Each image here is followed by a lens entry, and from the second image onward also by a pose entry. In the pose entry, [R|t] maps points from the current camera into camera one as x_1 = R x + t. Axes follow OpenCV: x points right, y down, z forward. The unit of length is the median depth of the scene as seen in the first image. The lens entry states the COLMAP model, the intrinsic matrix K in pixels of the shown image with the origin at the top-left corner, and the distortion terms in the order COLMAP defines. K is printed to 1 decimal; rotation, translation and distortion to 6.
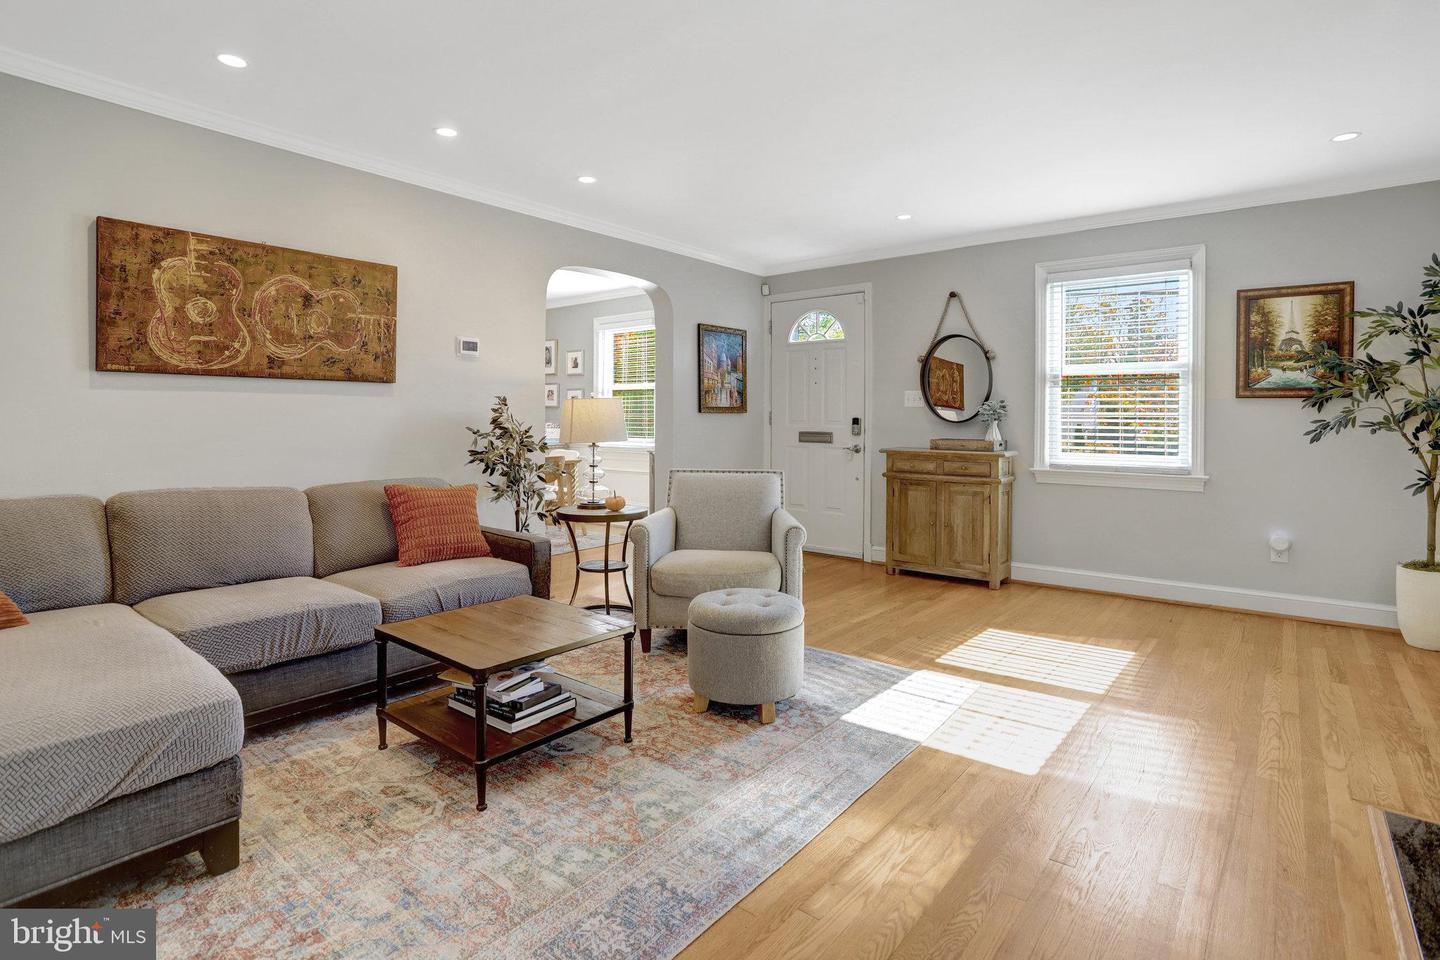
lens RADIAL K [[721.7, 0, 721.1], [0, 721.7, 422.4], [0, 0, 1]] dist [-0.035018, 0.000493]
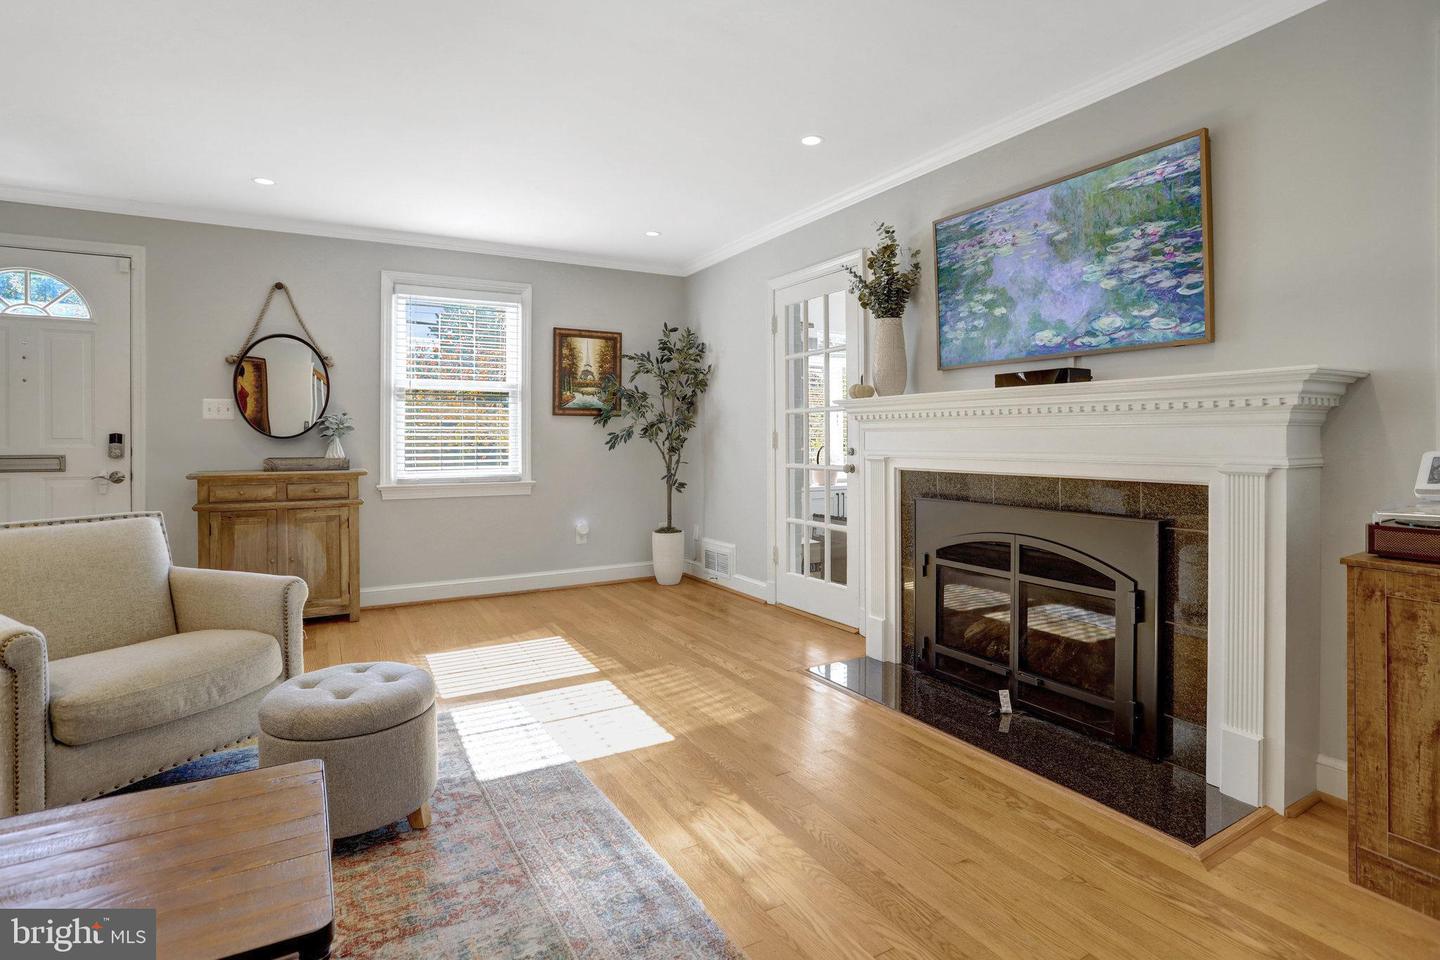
lens RADIAL K [[734.0, 0, 719.6], [0, 734.0, 434.7], [0, 0, 1]] dist [-0.031021, 0.000315]
pose [[0.371355, -0.006558, 0.928468, -0.348634], [0.009996, 0.999945, 0.003065, -0.001797], [-0.928437, 0.008142, 0.371400, 0.265138]]
